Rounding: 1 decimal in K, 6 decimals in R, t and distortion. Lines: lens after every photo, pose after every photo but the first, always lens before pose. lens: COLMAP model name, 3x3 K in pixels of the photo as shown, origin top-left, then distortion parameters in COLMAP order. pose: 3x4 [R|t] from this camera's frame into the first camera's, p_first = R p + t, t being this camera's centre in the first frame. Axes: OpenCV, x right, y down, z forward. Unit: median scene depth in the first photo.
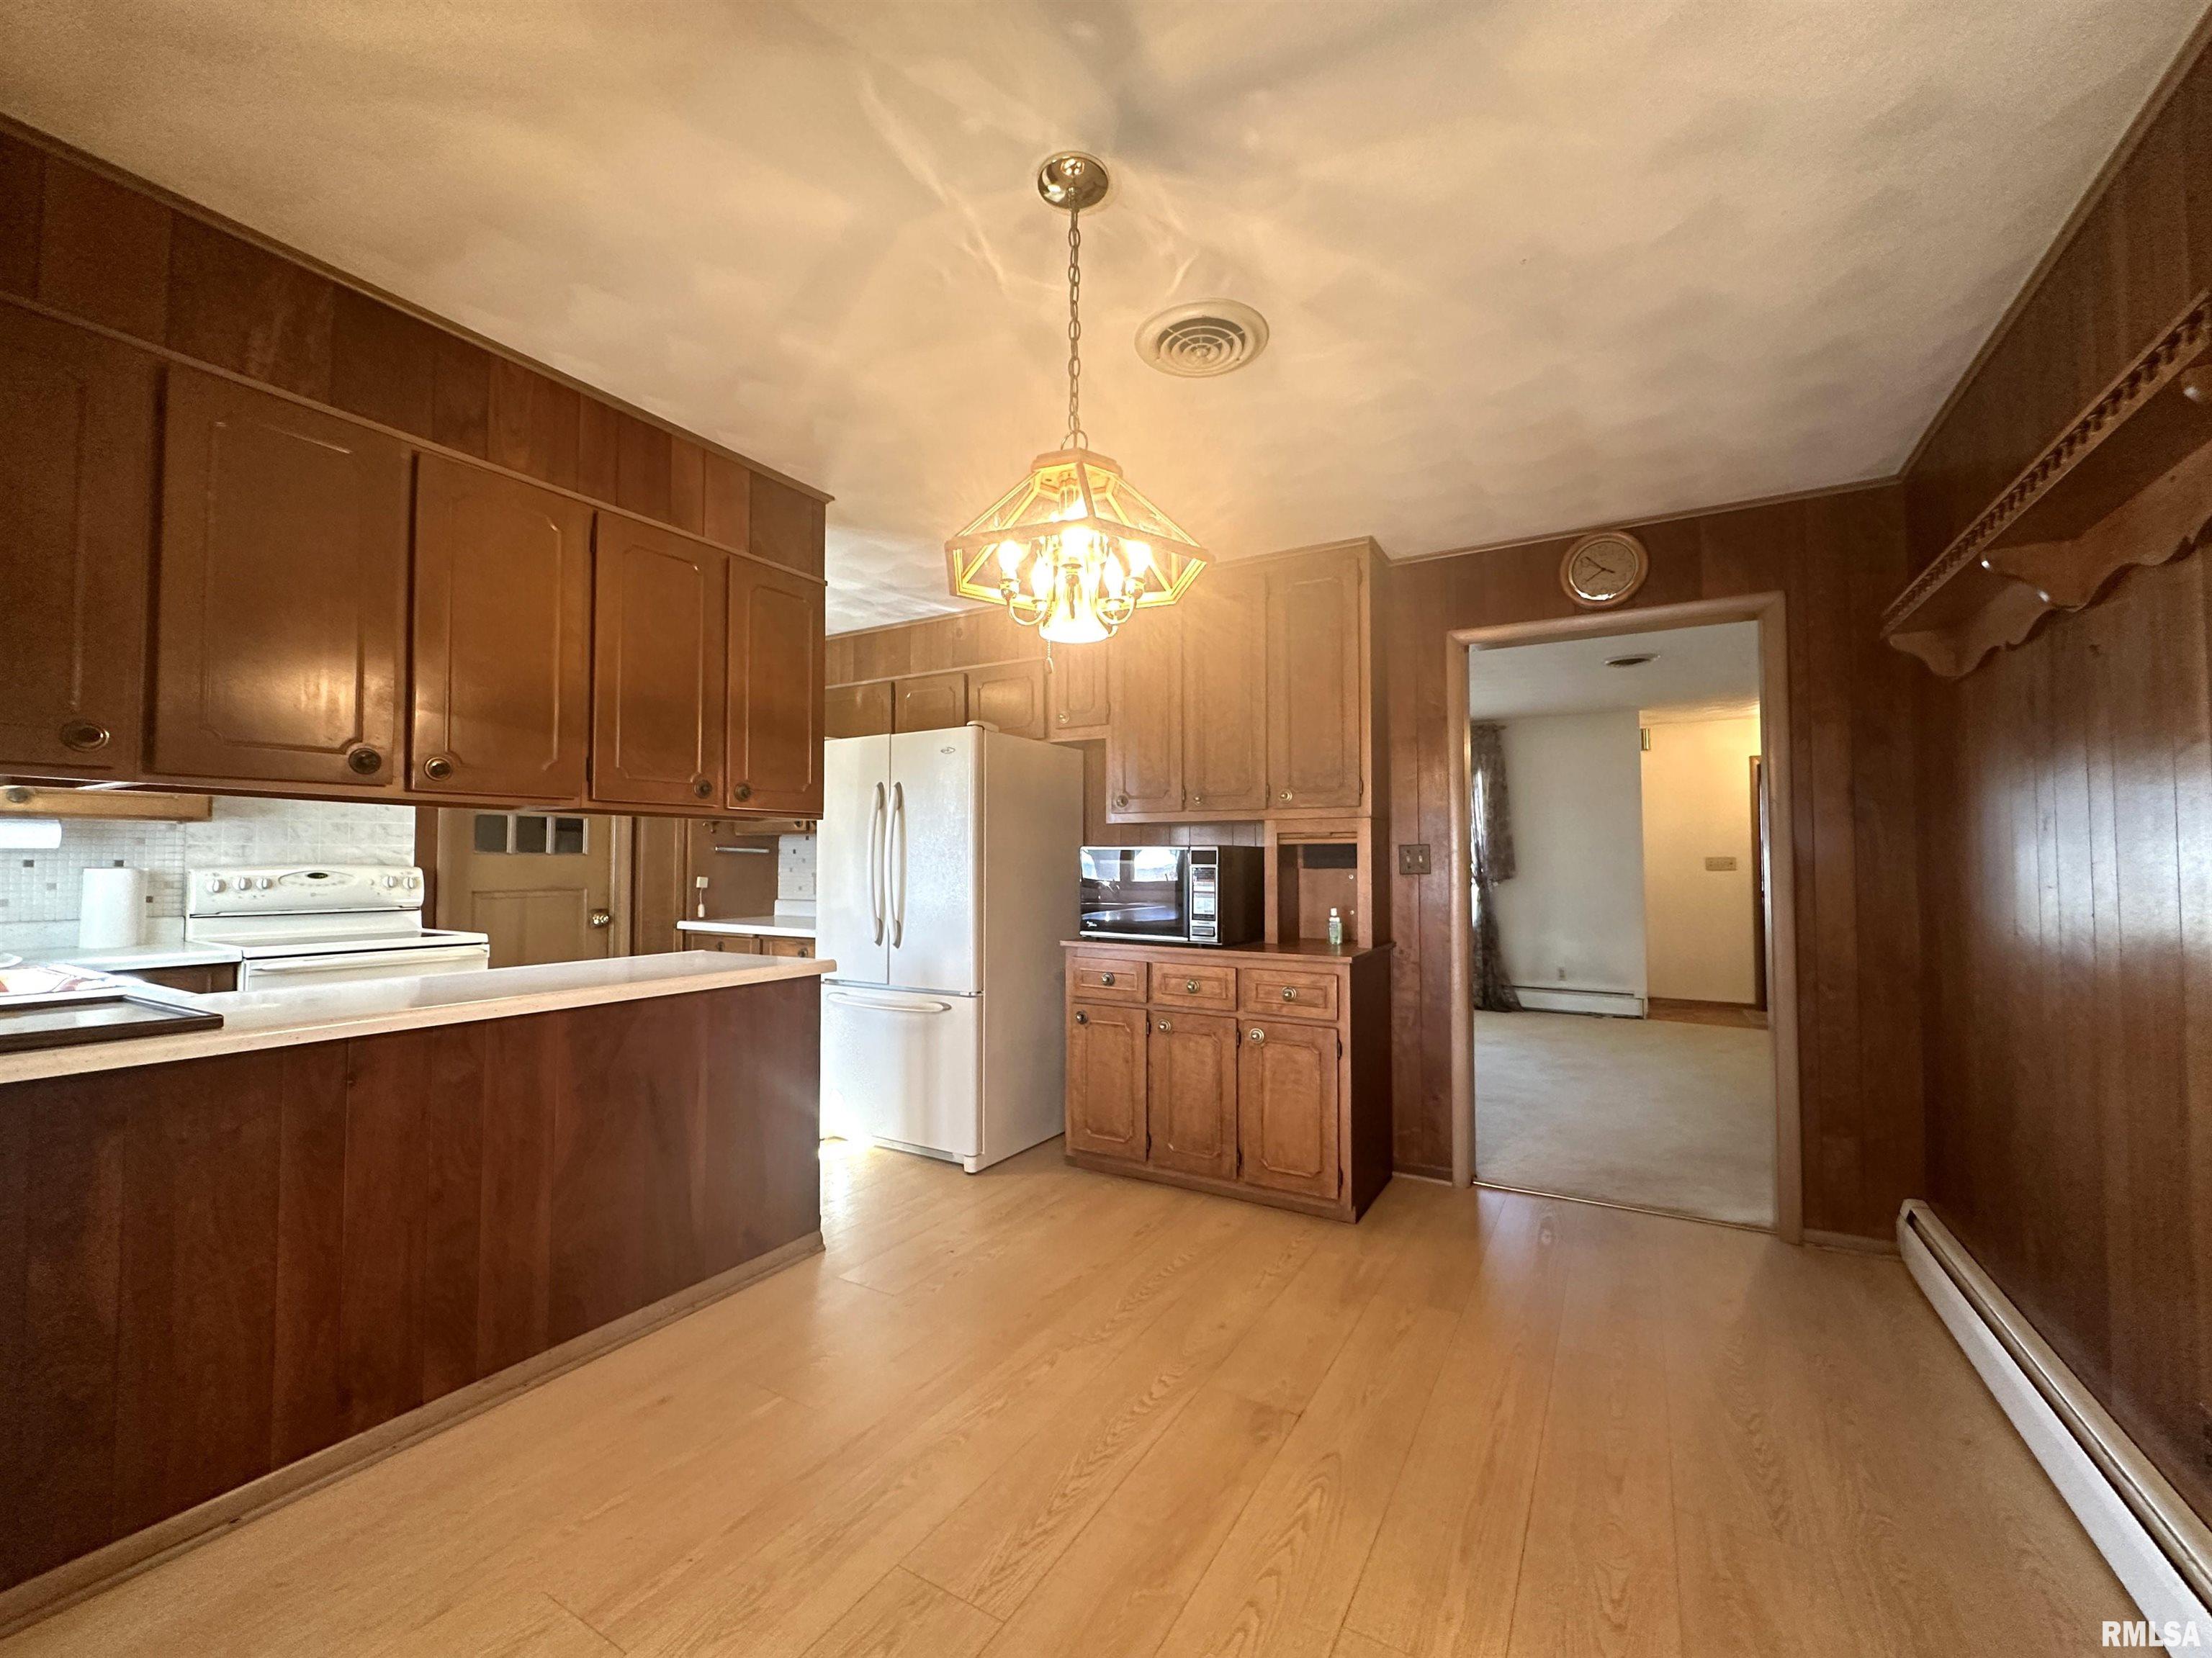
lens RADIAL K [[908.8, 0, 1106.0], [0, 908.8, 829.0], [0, 0, 1]] dist [0.000421, 0.000410]
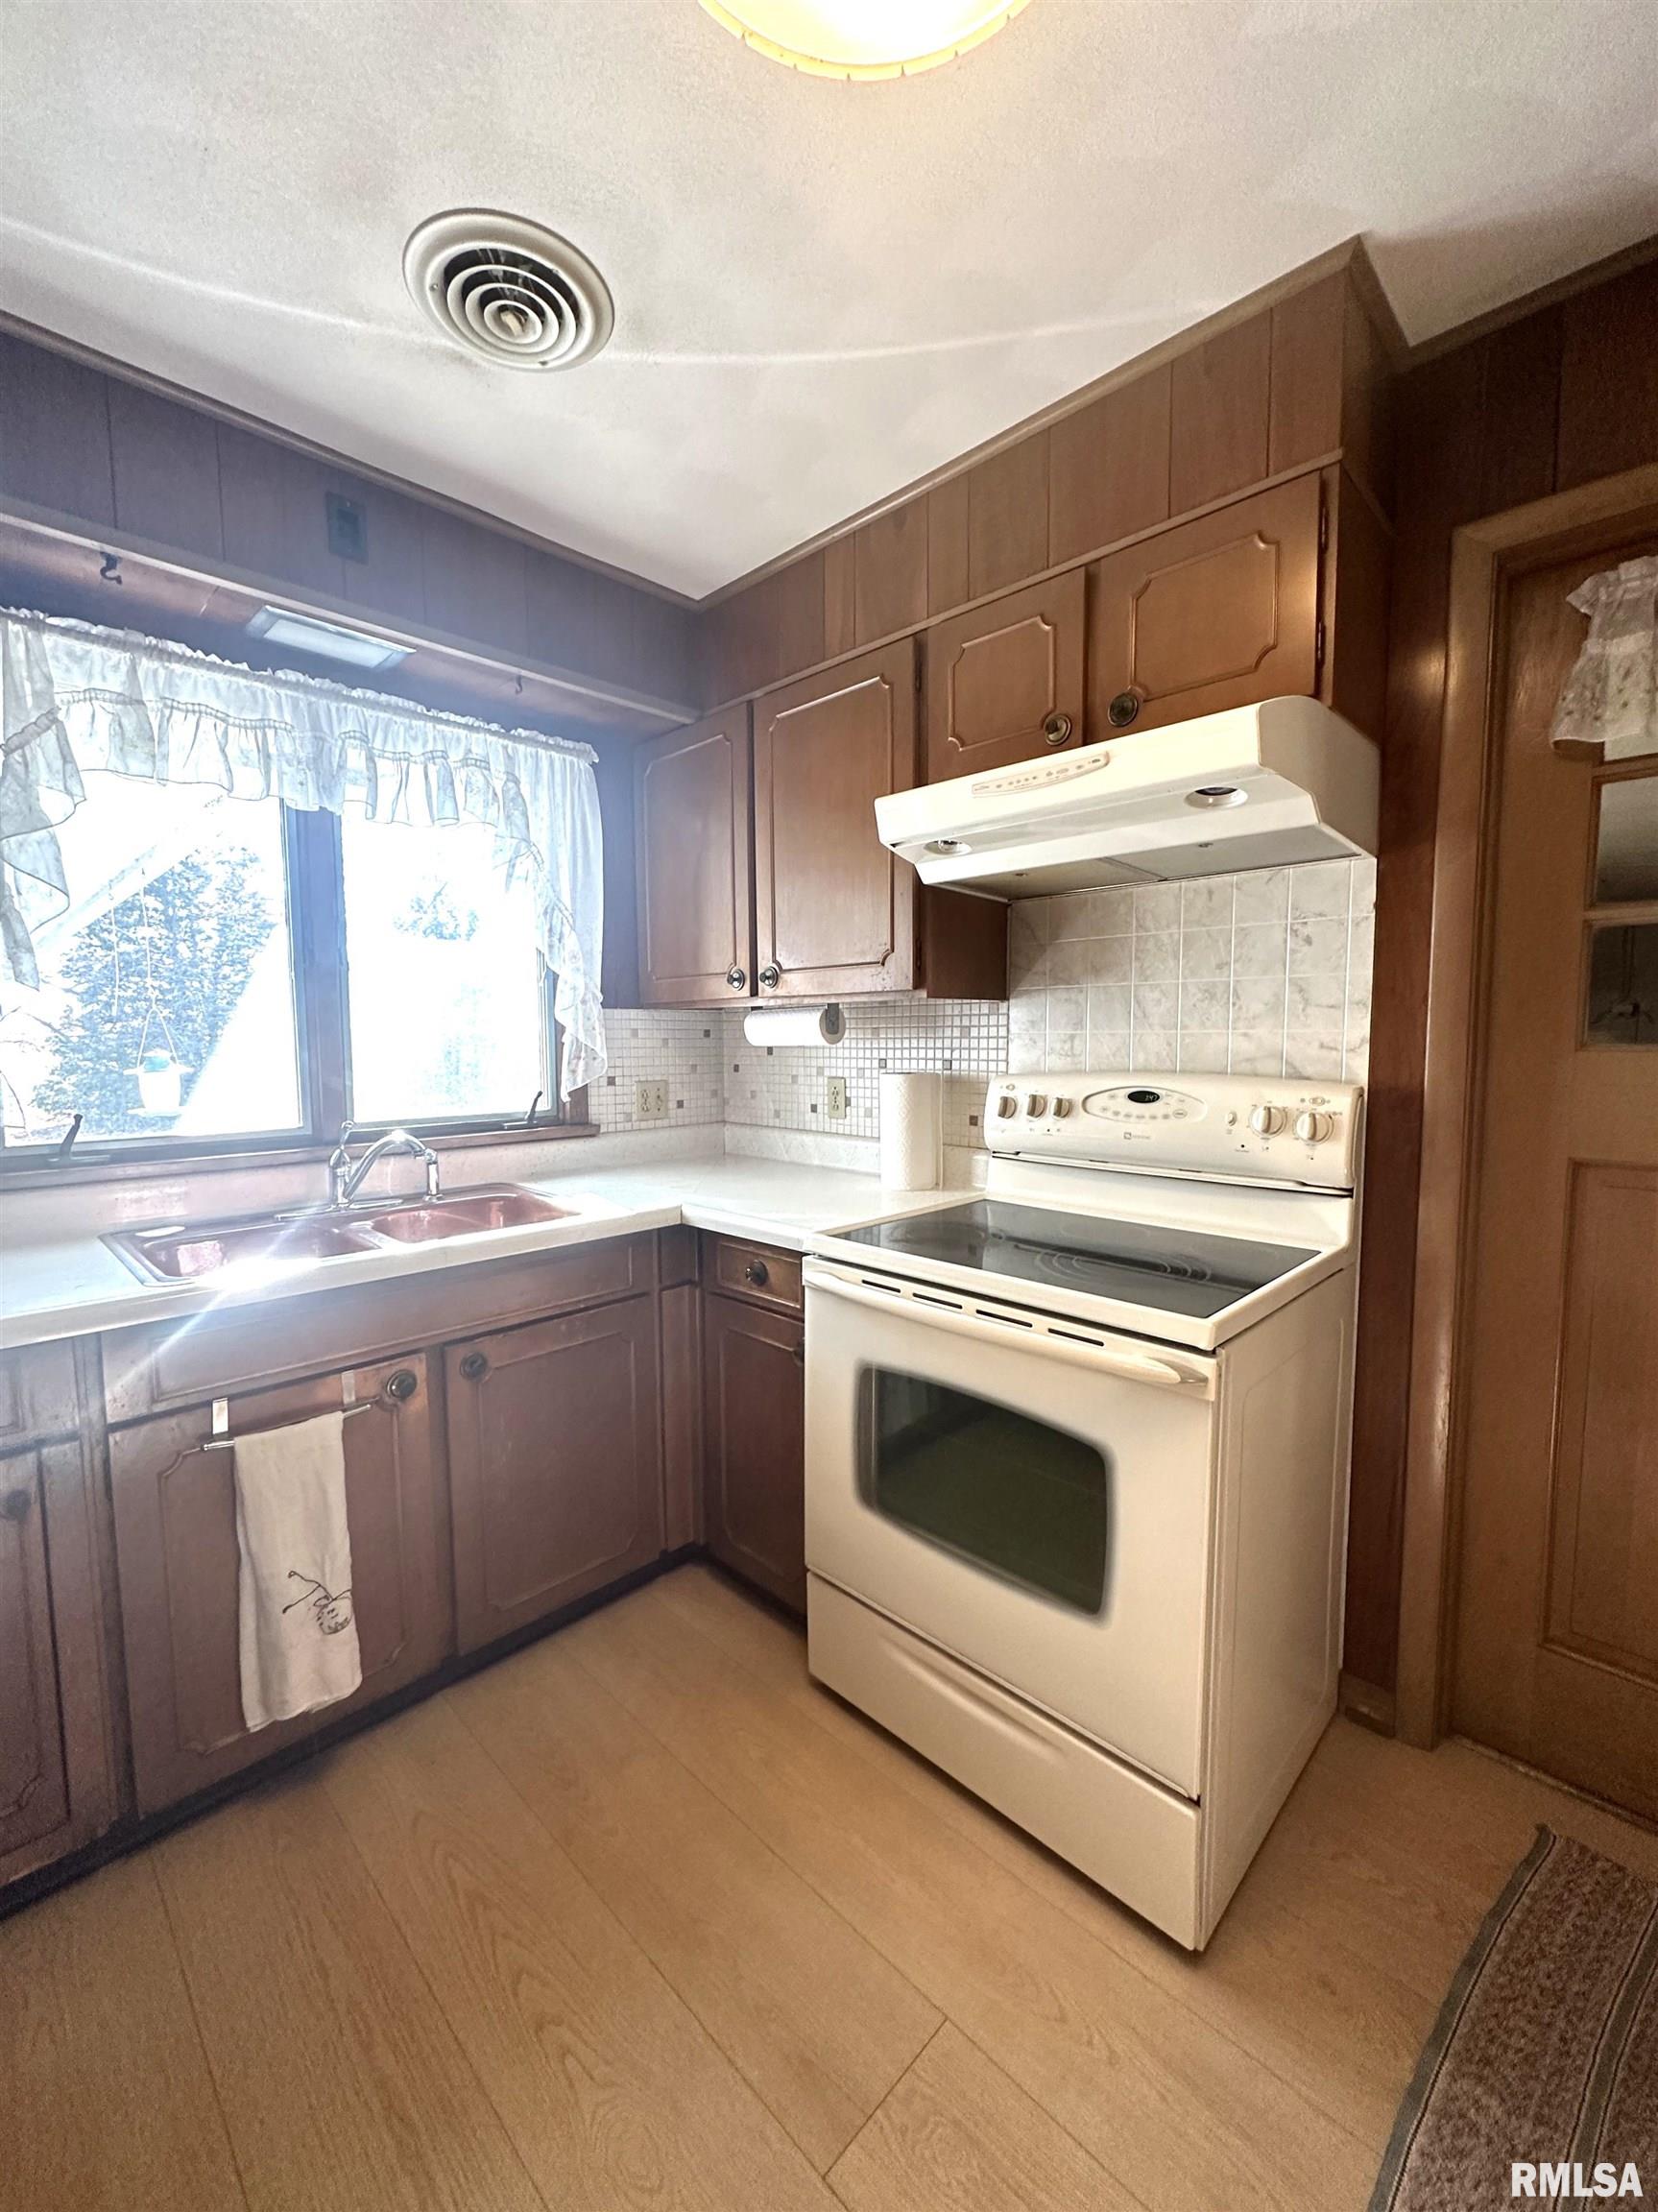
lens RADIAL K [[886.4, 0, 828.6], [0, 886.4, 1110.4], [0, 0, 1]] dist [-0.000988, -0.000237]
pose [[-0.248670, 0.079051, -0.965357, -0.369723], [0.035294, 0.996742, 0.072530, 0.018675], [0.967945, -0.016035, -0.250650, 0.957509]]
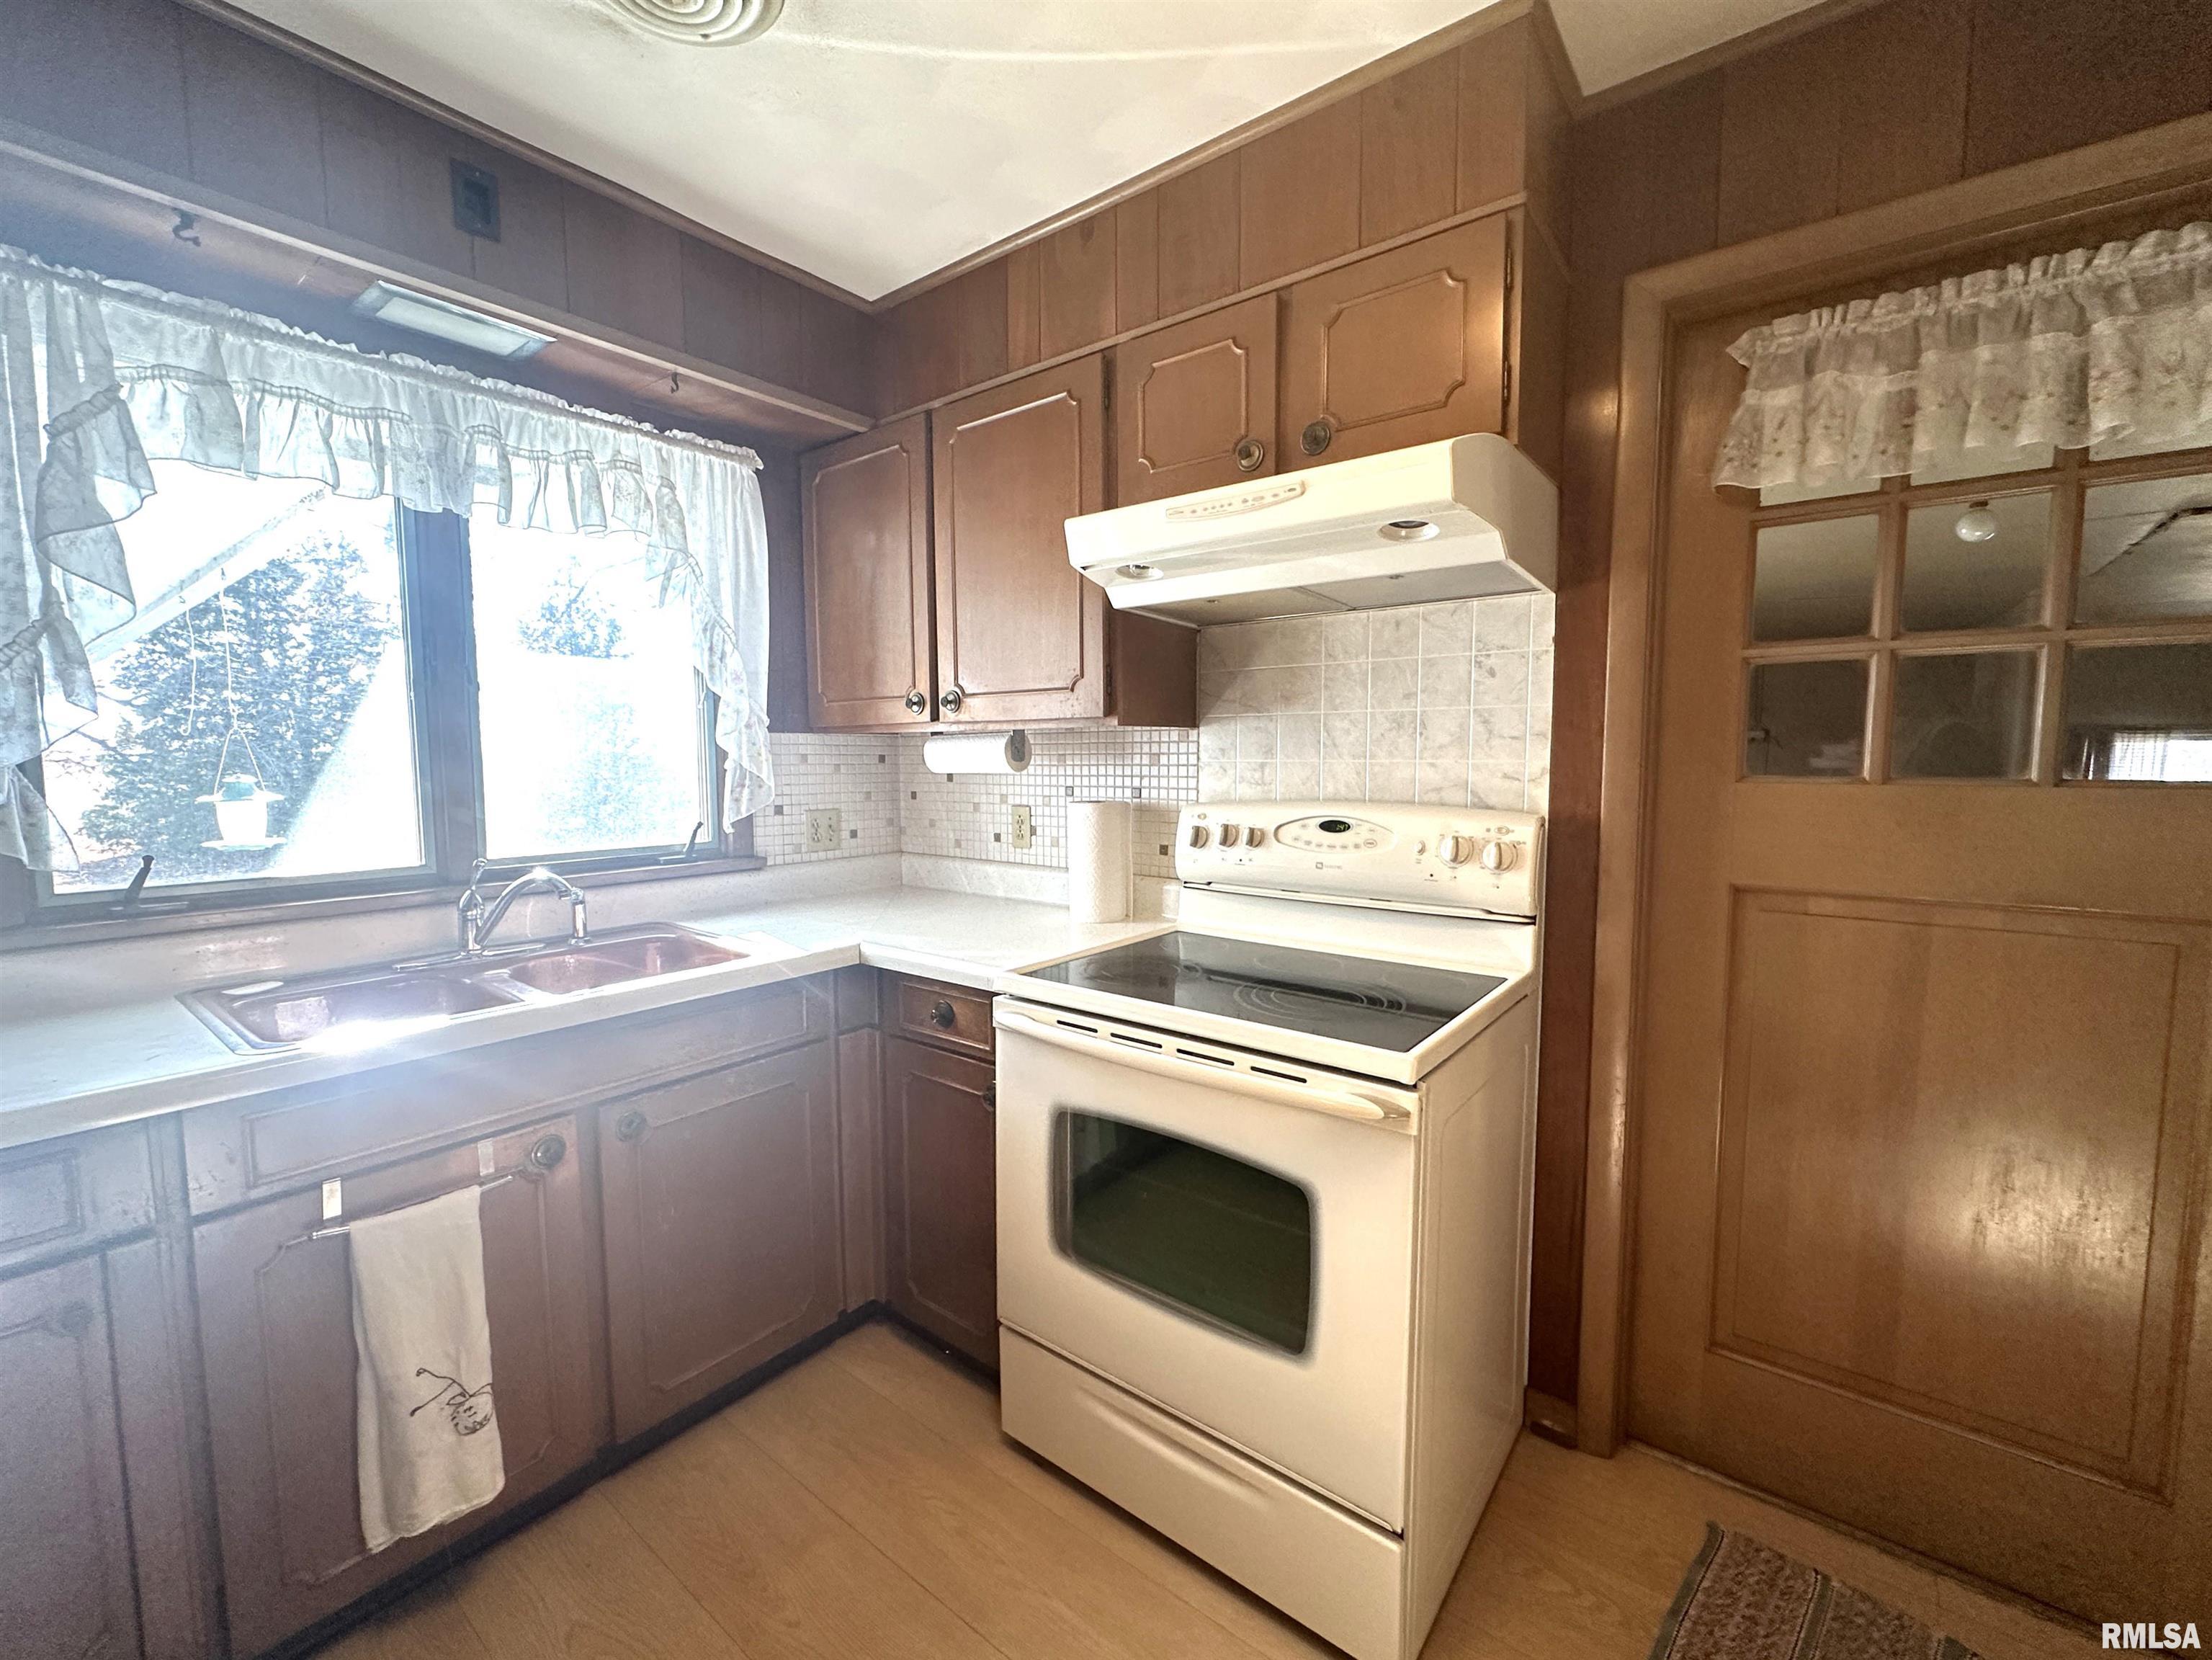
lens RADIAL K [[908.5, 0, 1104.1], [0, 908.5, 832.3], [0, 0, 1]] dist [-0.000381, -0.000379]
pose [[-0.137450, 0.080599, -0.987224, -0.373782], [0.034636, 0.996465, 0.076531, 0.013589], [0.989903, -0.023674, -0.139756, 0.947625]]
